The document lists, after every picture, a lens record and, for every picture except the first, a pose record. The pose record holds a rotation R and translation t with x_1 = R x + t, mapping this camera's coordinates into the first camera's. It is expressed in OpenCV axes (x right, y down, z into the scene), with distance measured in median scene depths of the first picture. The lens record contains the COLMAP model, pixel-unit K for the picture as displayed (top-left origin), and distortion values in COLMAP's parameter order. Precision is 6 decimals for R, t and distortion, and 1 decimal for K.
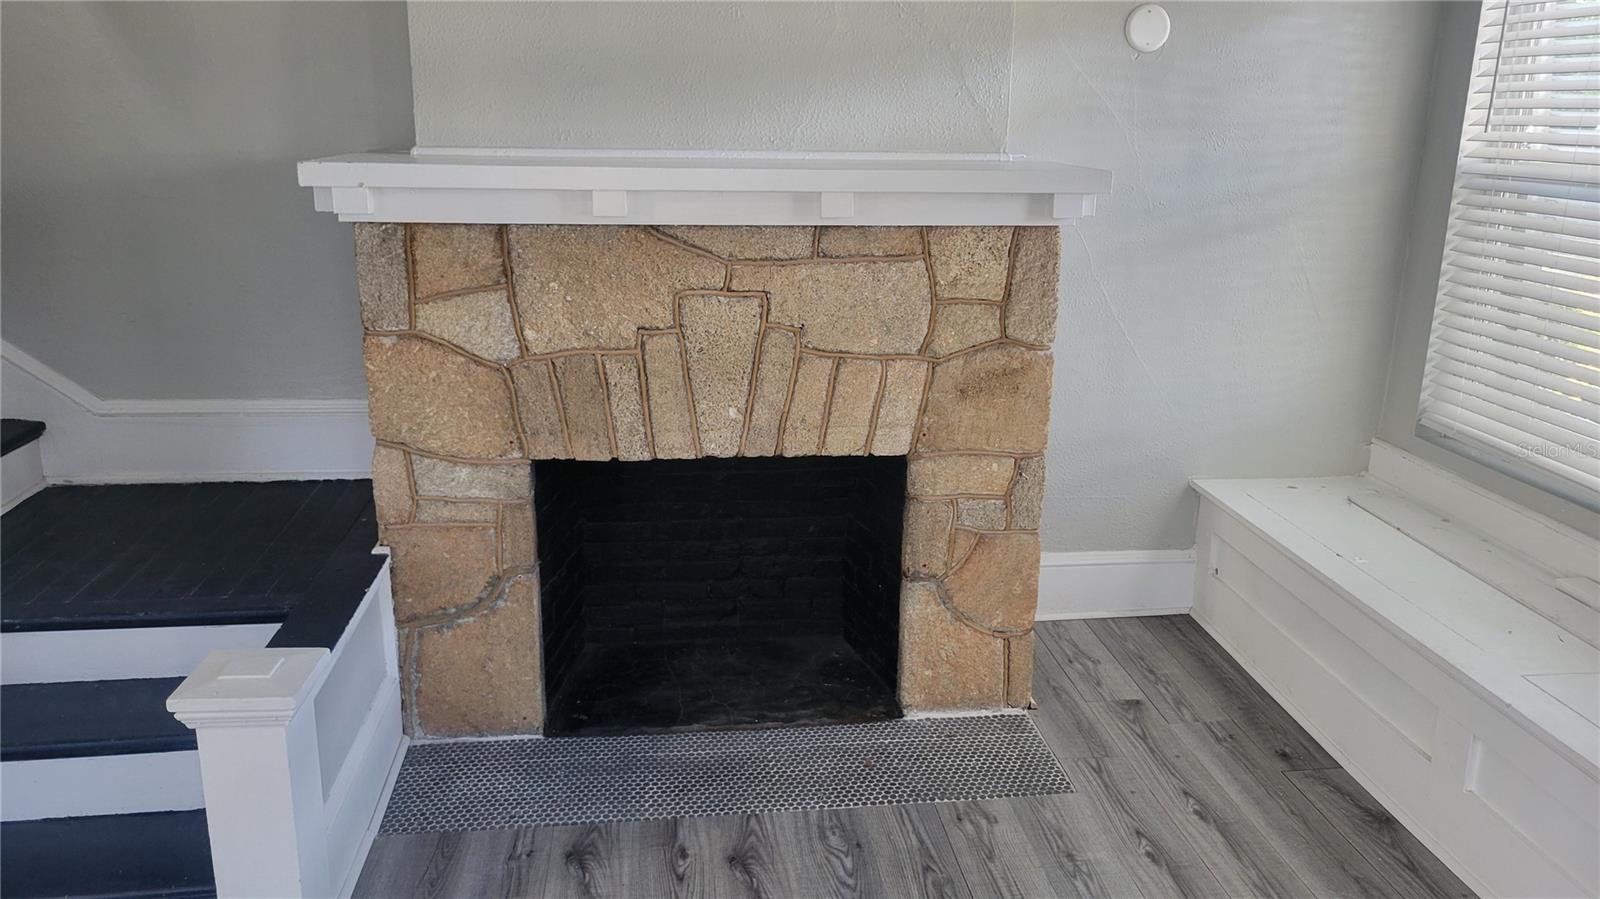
lens RADIAL K [[1205.6, 0, 804.1], [0, 1205.6, 437.1], [0, 0, 1]] dist [0.038832, 0.000976]
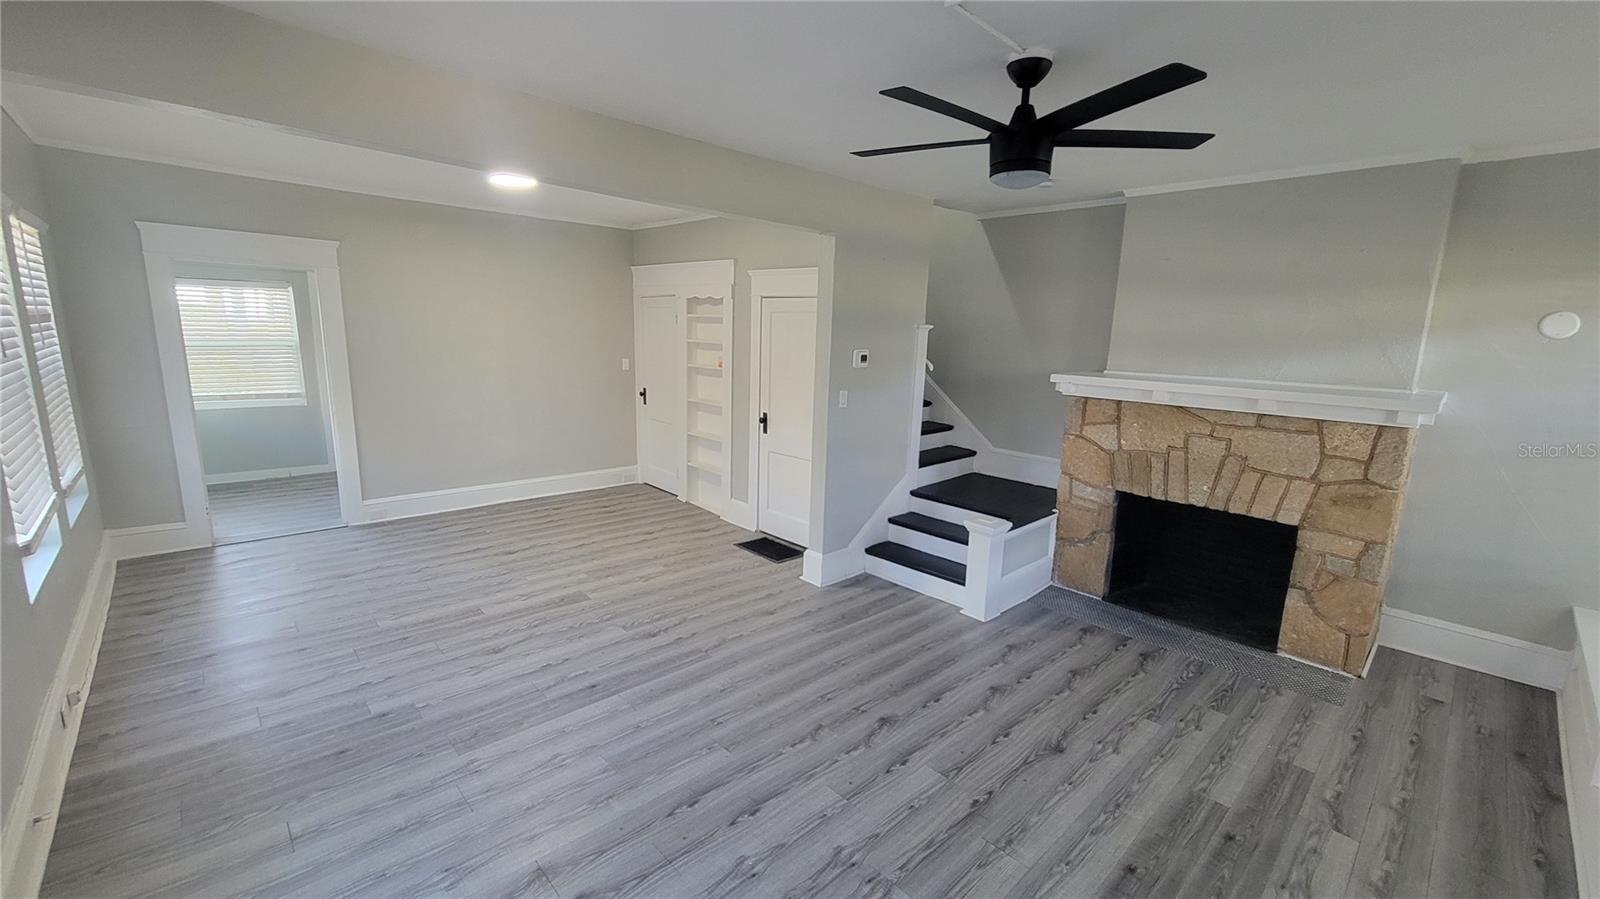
lens RADIAL K [[650.2, 0, 800.9], [0, 650.2, 453.0], [0, 0, 1]] dist [-0.002975, -0.000434]
pose [[0.598578, 0.154710, -0.785983, 0.450313], [-0.225128, 0.974118, 0.020292, 0.064713], [0.768779, 0.164800, 0.617915, -0.394177]]
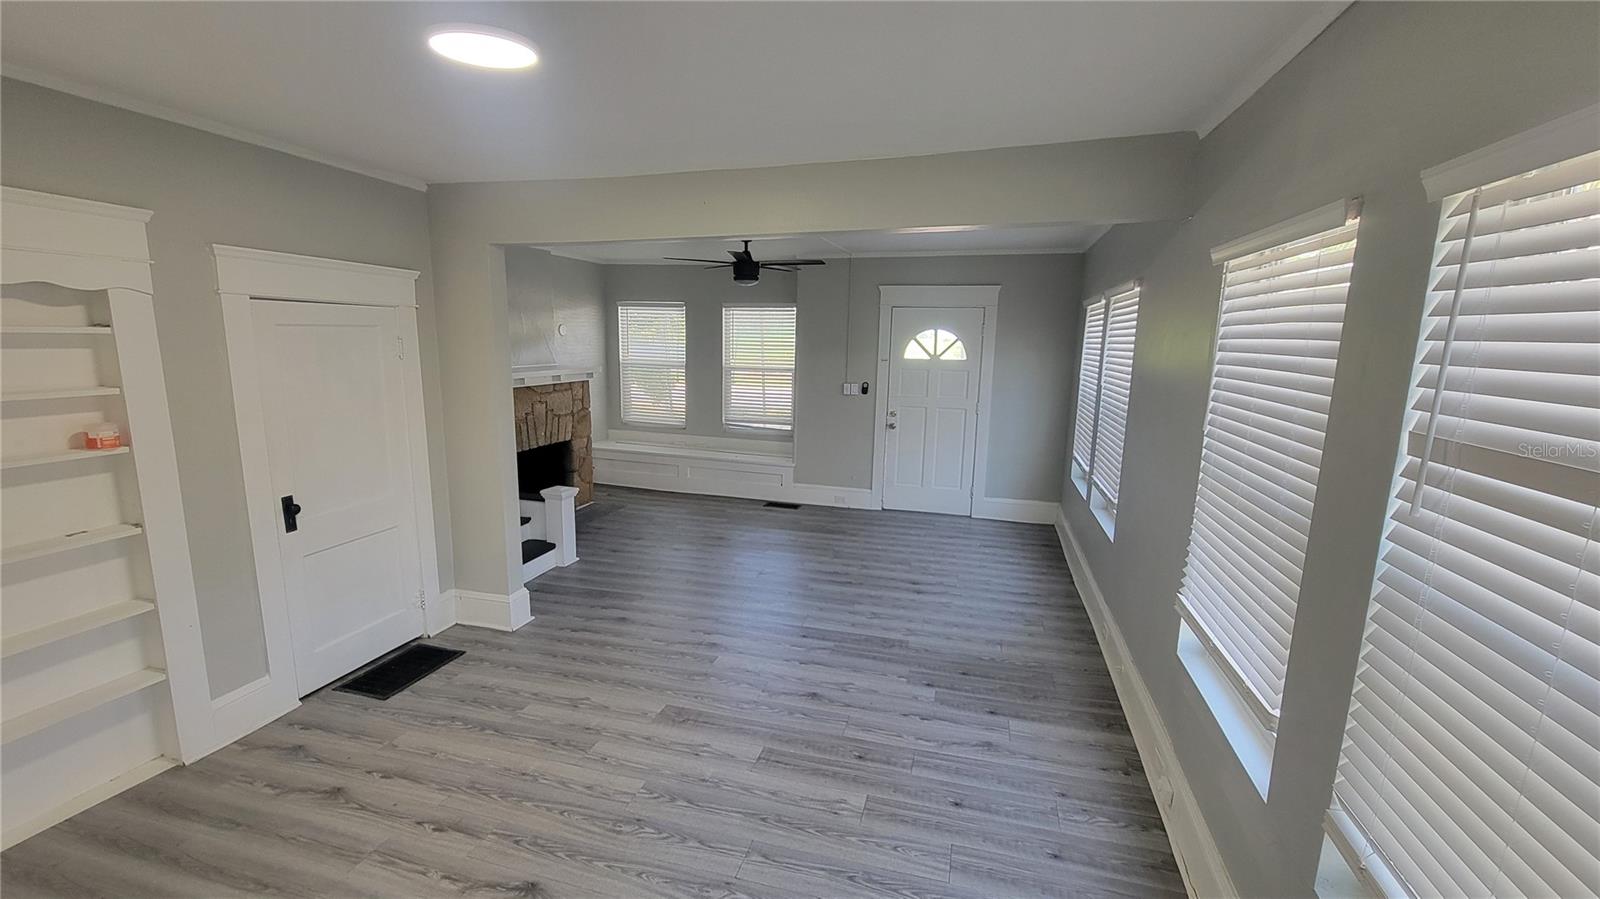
lens RADIAL K [[650.2, 0, 805.6], [0, 650.2, 449.2], [0, 0, 1]] dist [-0.002975, -0.000434]
pose [[0.372647, -0.162441, 0.913645, -1.619498], [0.219817, 0.971990, 0.083158, 0.038509], [-0.901562, 0.169846, 0.397917, -0.545407]]
